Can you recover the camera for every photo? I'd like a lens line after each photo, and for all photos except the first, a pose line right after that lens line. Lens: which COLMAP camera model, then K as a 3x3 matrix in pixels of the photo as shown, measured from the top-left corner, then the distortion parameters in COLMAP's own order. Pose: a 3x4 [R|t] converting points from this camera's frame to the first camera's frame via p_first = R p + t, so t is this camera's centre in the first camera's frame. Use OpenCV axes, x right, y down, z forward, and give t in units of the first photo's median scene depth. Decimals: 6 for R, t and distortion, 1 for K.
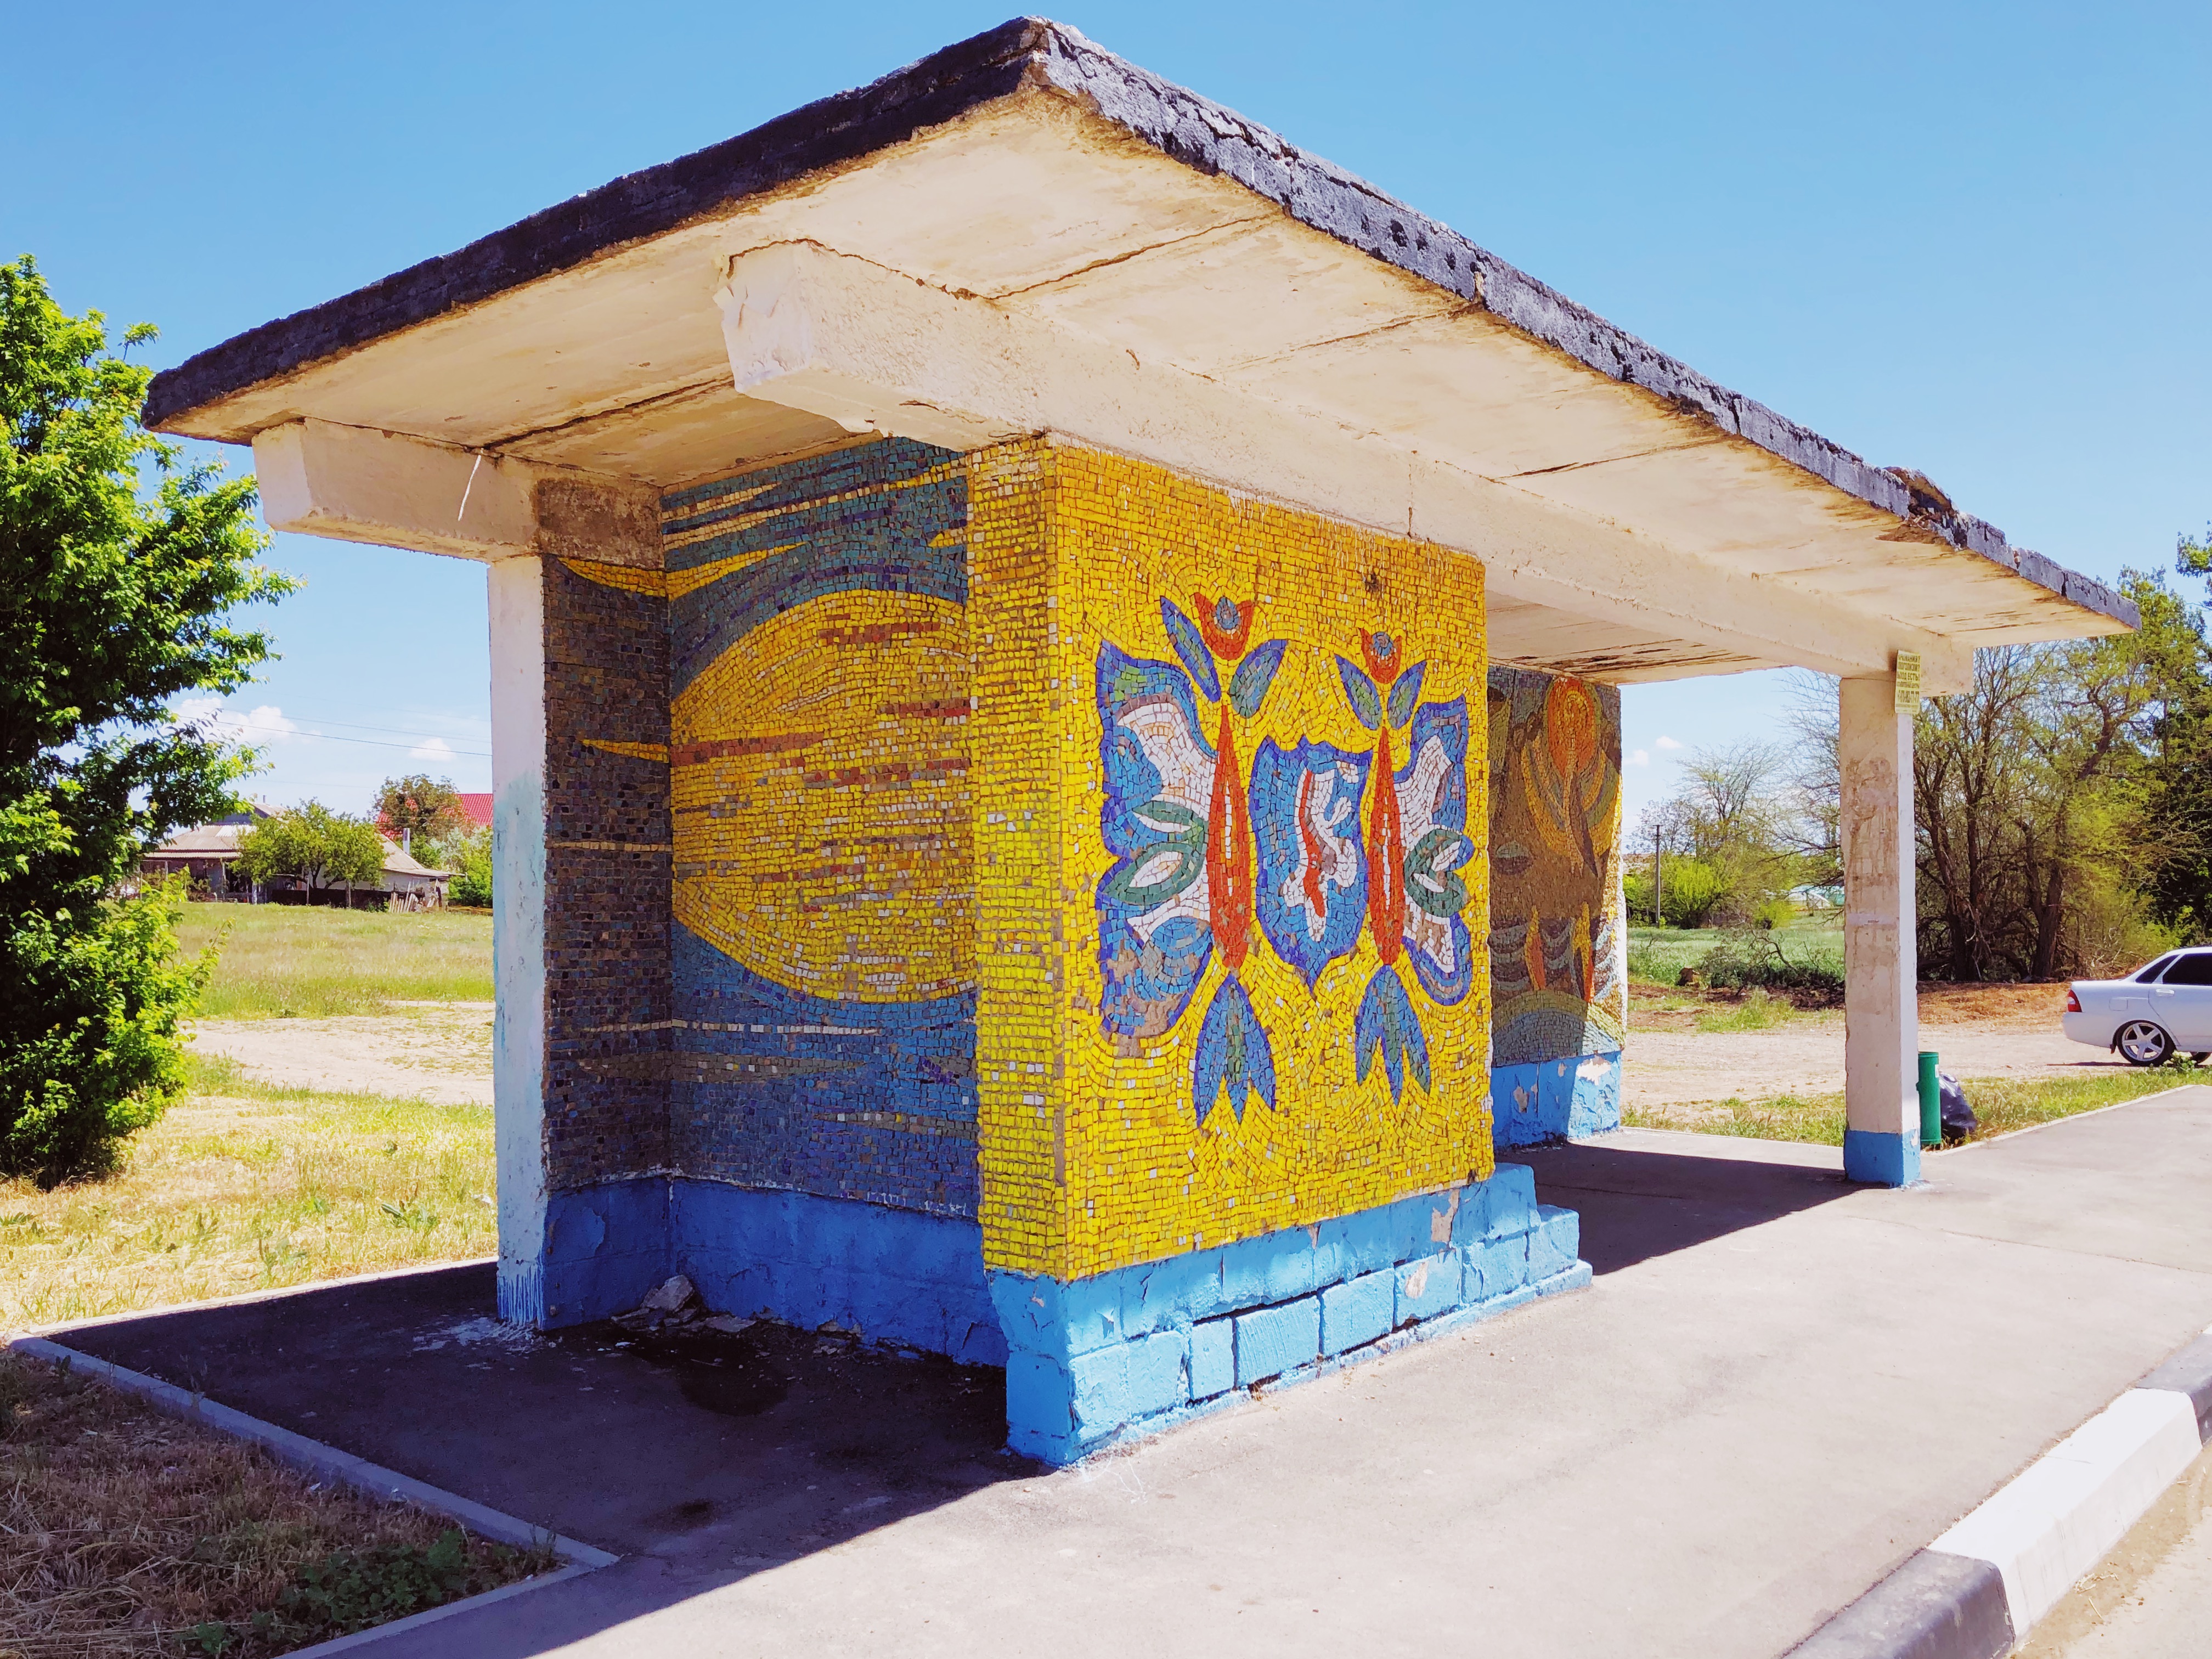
lens RADIAL K [[1911.6, 0, 1106.0], [0, 1911.6, 829.5], [0, 0, 1]] dist [0.109316, -0.201877]
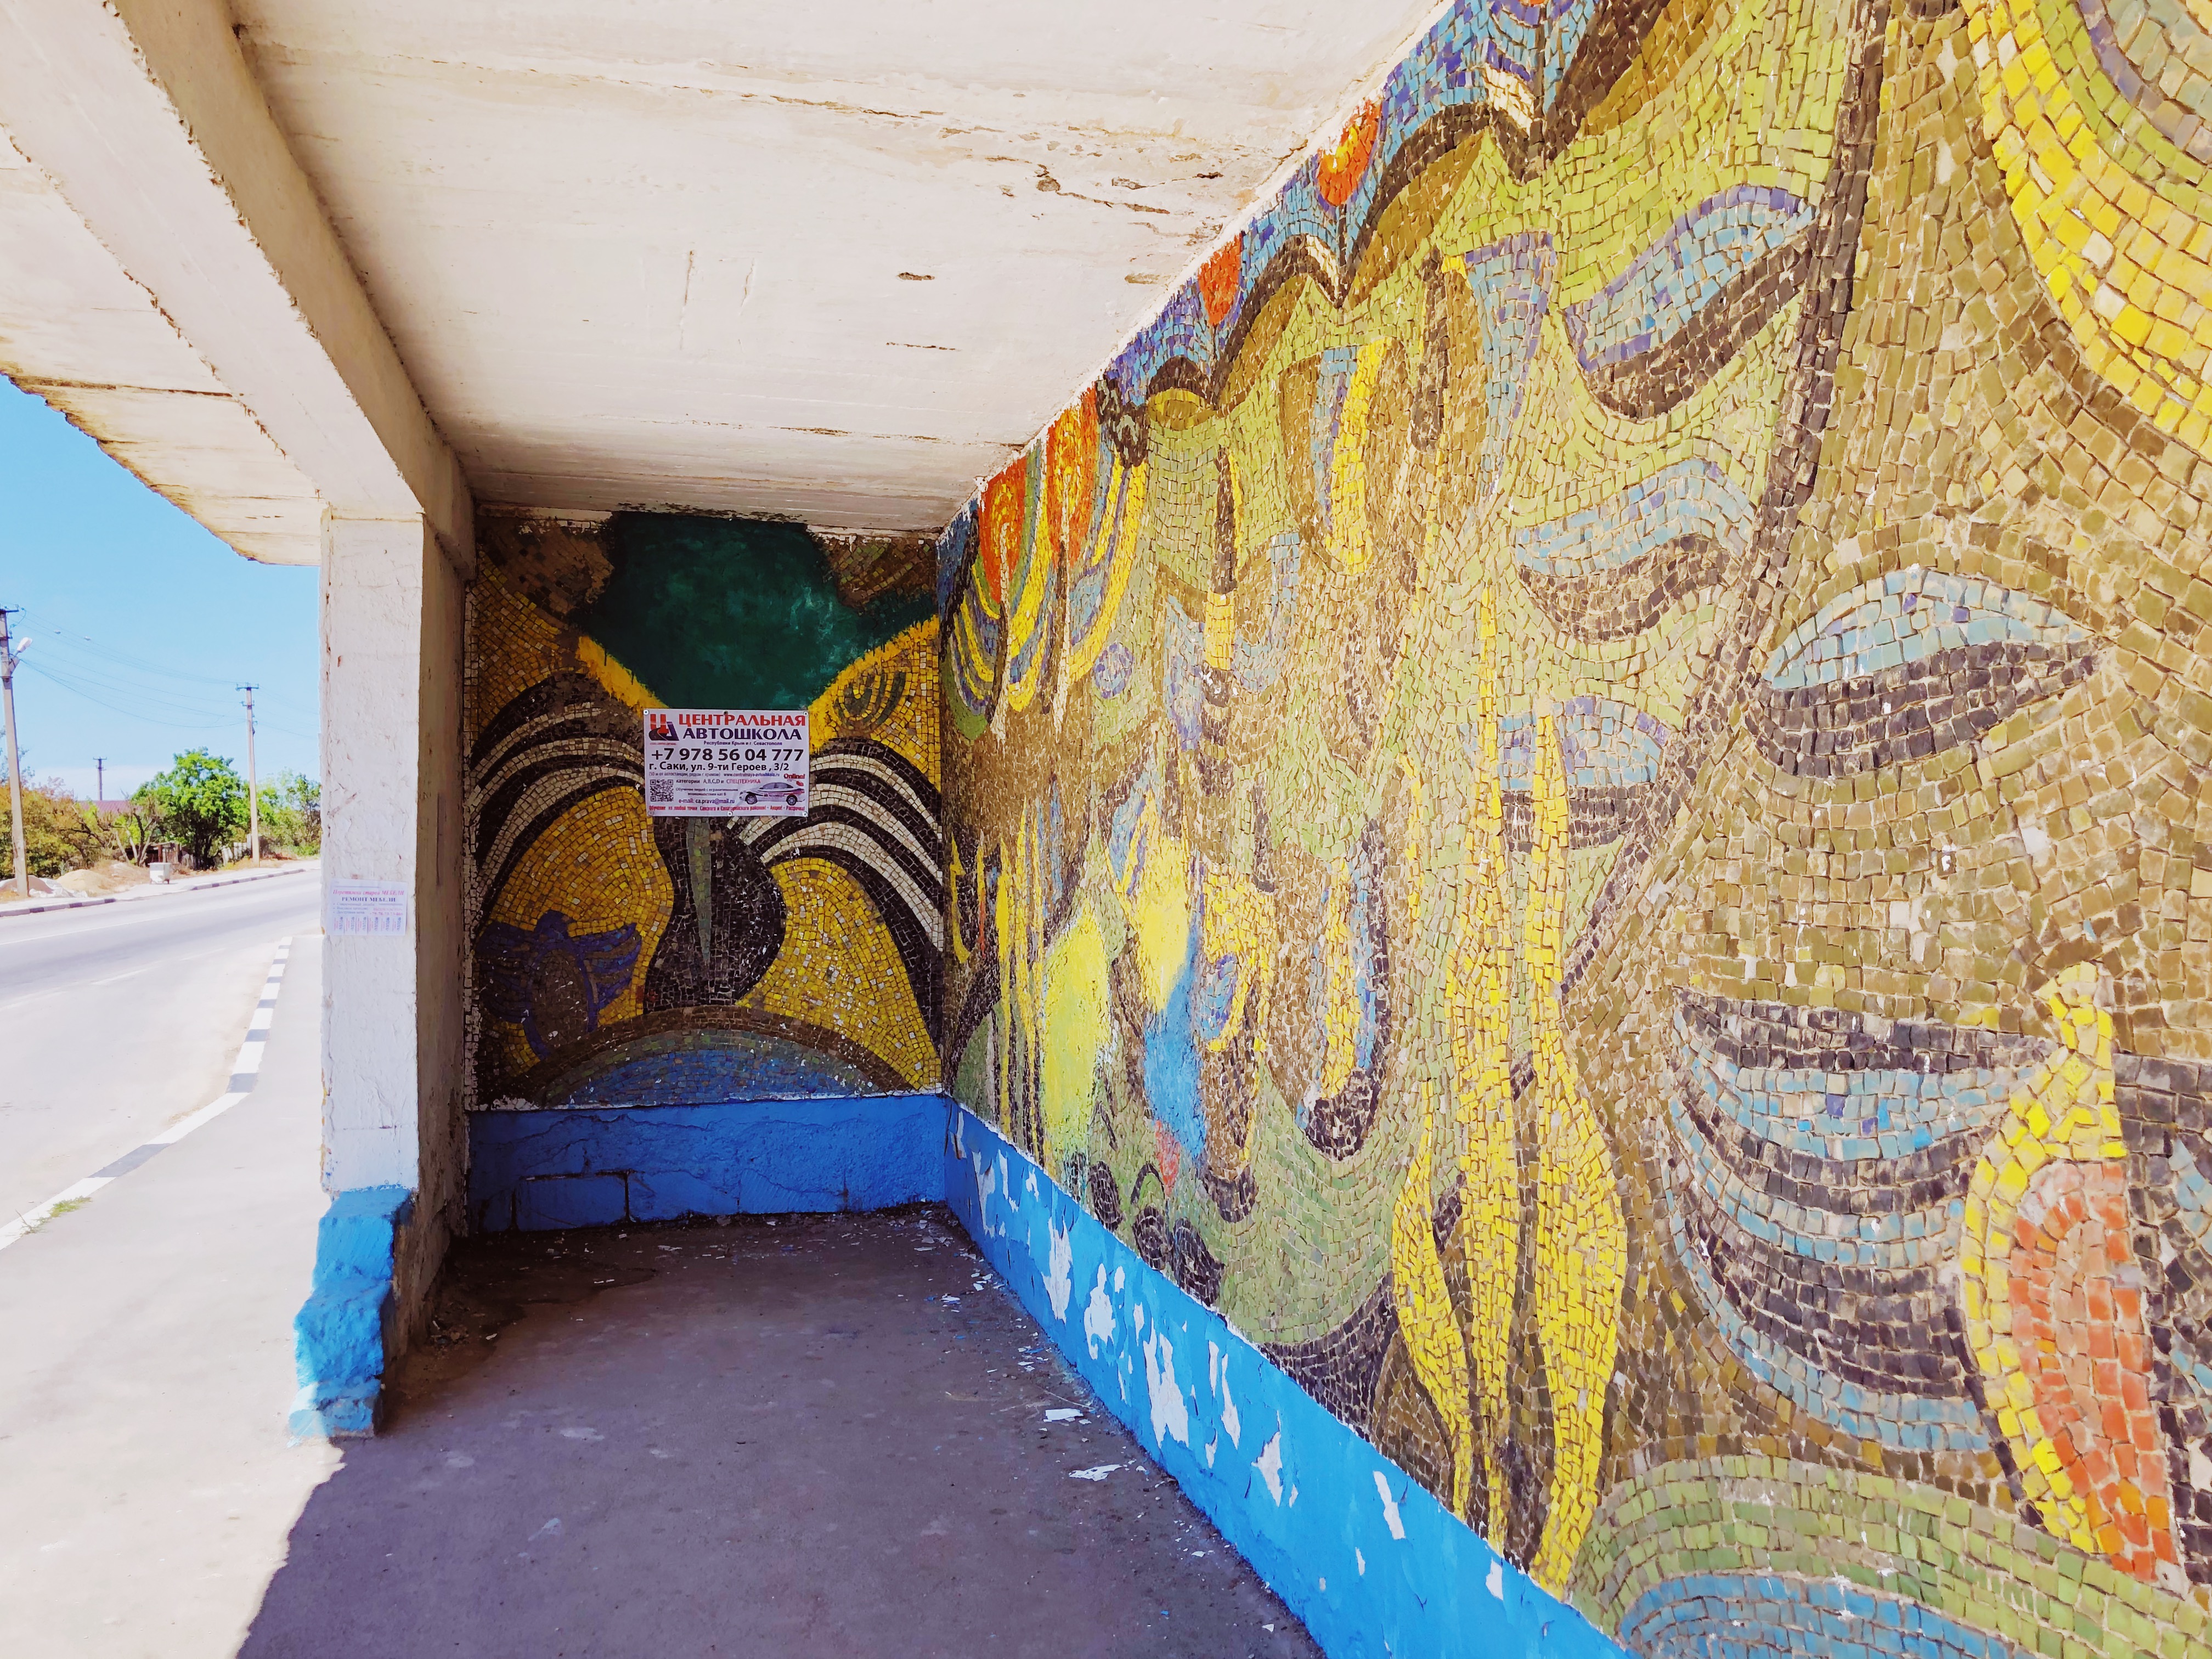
lens RADIAL K [[1888.6, 0, 1106.0], [0, 1888.6, 829.5], [0, 0, 1]] dist [-0.027467, 0.088301]
pose [[-0.605857, -0.000408, -0.795574, 0.762104], [0.043624, 0.998478, -0.033733, 0.061530], [0.794377, -0.055144, -0.604917, 2.057622]]
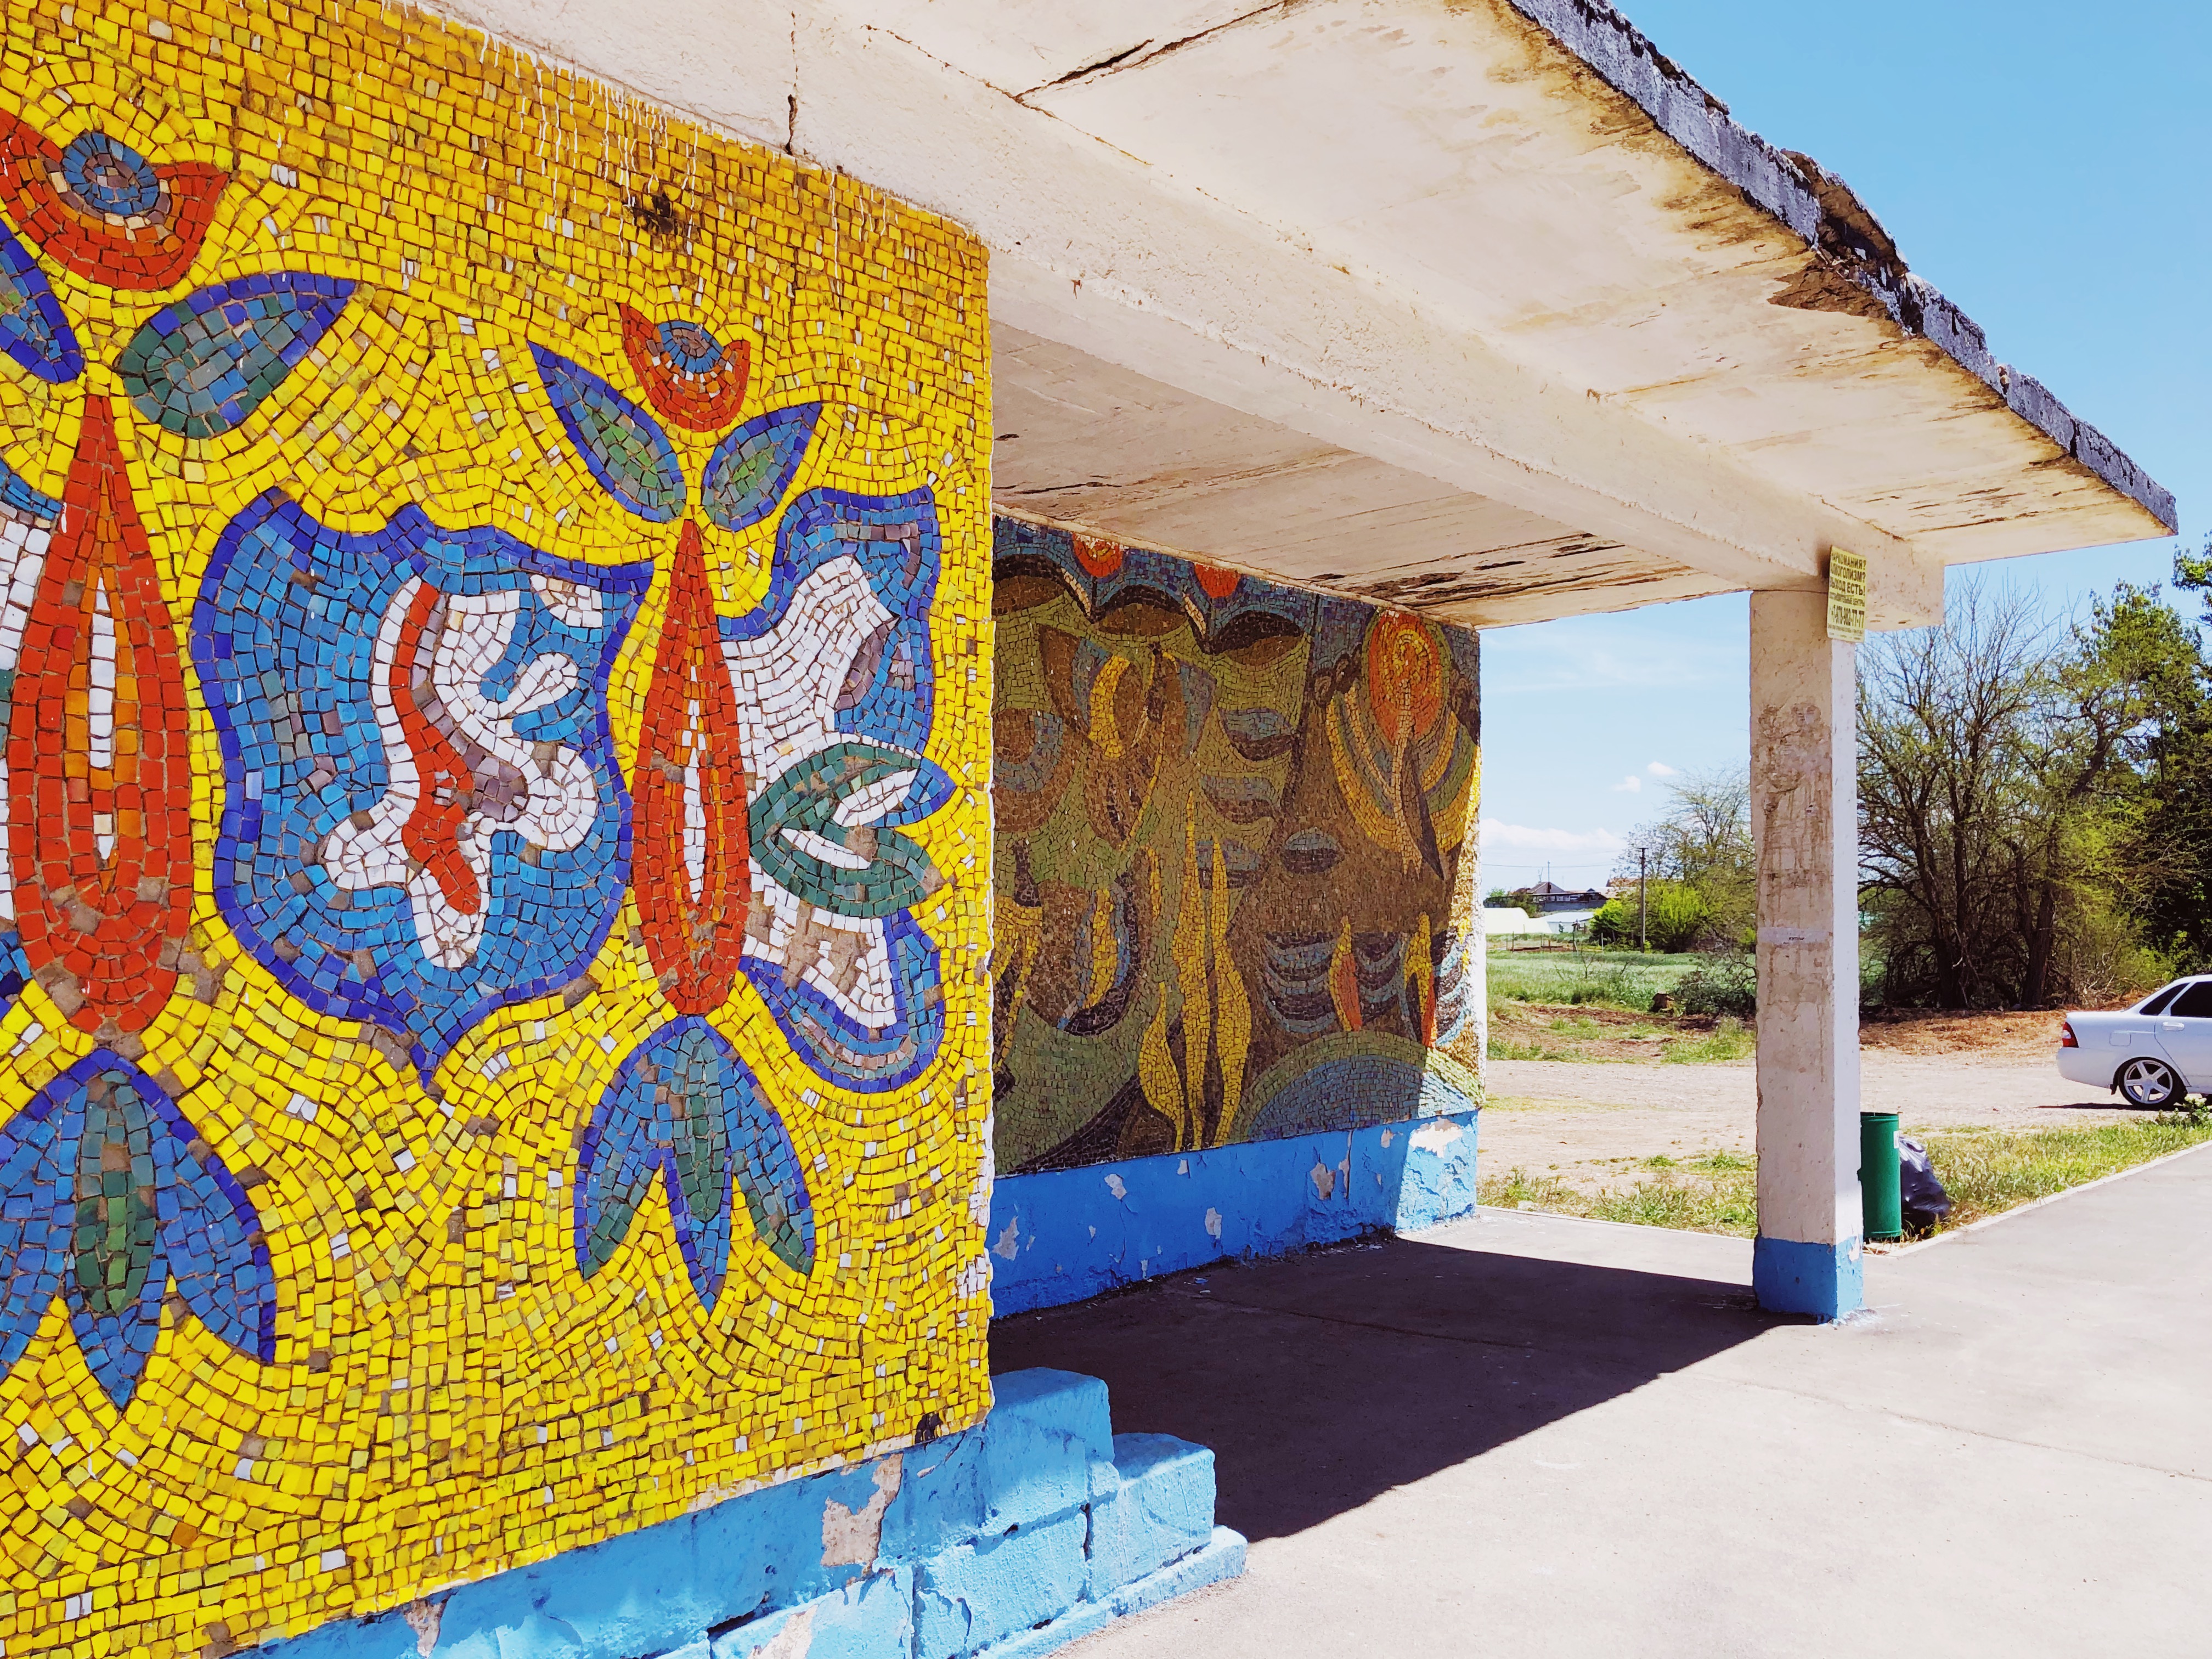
lens RADIAL K [[1906.0, 0, 1090.2], [0, 1906.0, 876.2], [0, 0, 1]] dist [0.062233, -0.083910]
pose [[0.999988, 0.001642, -0.004661, 0.257295], [-0.001586, 0.999926, 0.012043, 0.030771], [0.004680, -0.012035, 0.999917, 0.540743]]
